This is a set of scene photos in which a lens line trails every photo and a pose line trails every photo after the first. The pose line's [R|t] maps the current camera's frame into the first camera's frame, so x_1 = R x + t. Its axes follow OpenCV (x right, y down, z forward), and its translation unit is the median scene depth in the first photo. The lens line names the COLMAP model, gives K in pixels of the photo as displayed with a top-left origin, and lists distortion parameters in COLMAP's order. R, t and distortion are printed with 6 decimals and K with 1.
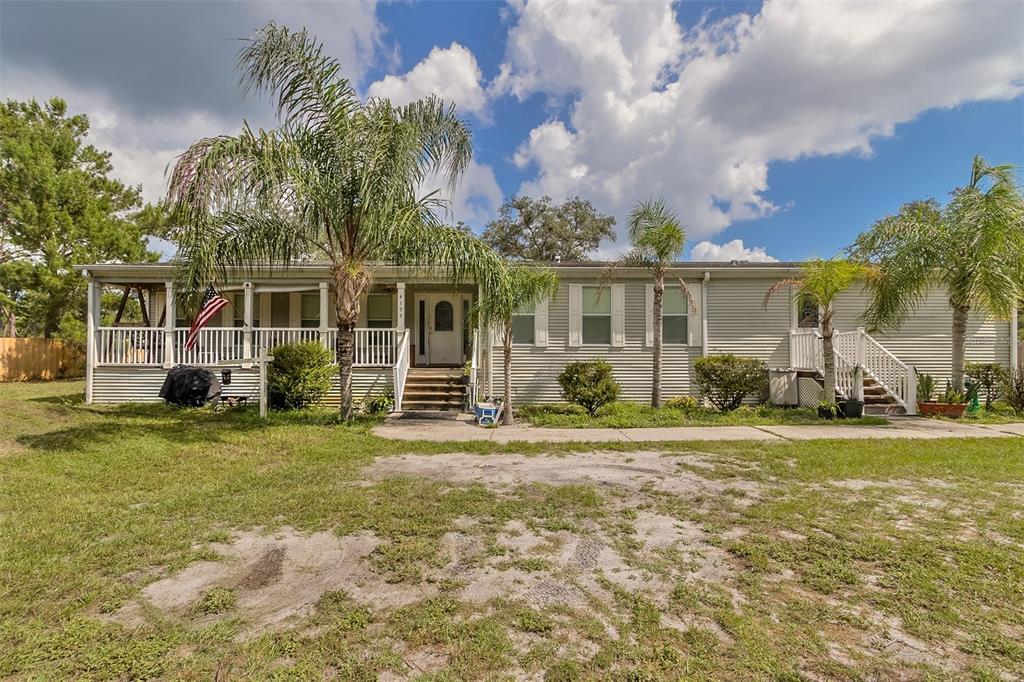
lens RADIAL K [[518.9, 0, 512.0], [0, 518.9, 339.8], [0, 0, 1]] dist [-0.004599, -0.000371]
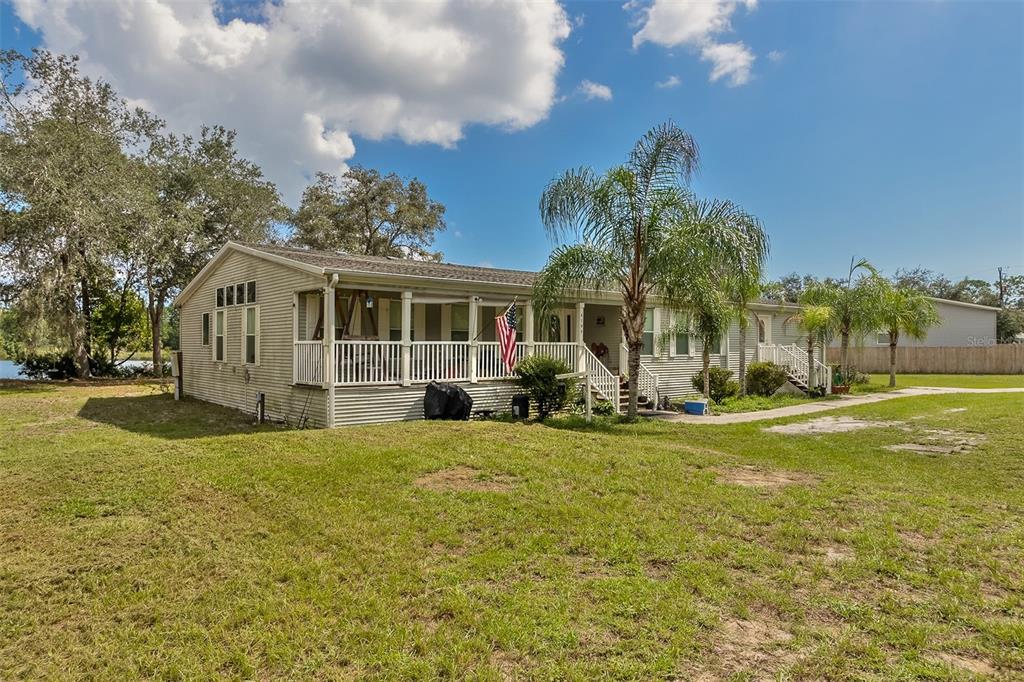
lens RADIAL K [[654.2, 0, 511.6], [0, 654.2, 342.4], [0, 0, 1]] dist [0.007516, 0.000429]
pose [[0.772240, 0.002548, 0.635326, -1.188013], [0.007716, 0.999881, -0.013389, -0.004711], [-0.635284, 0.015242, 0.772128, -0.008941]]
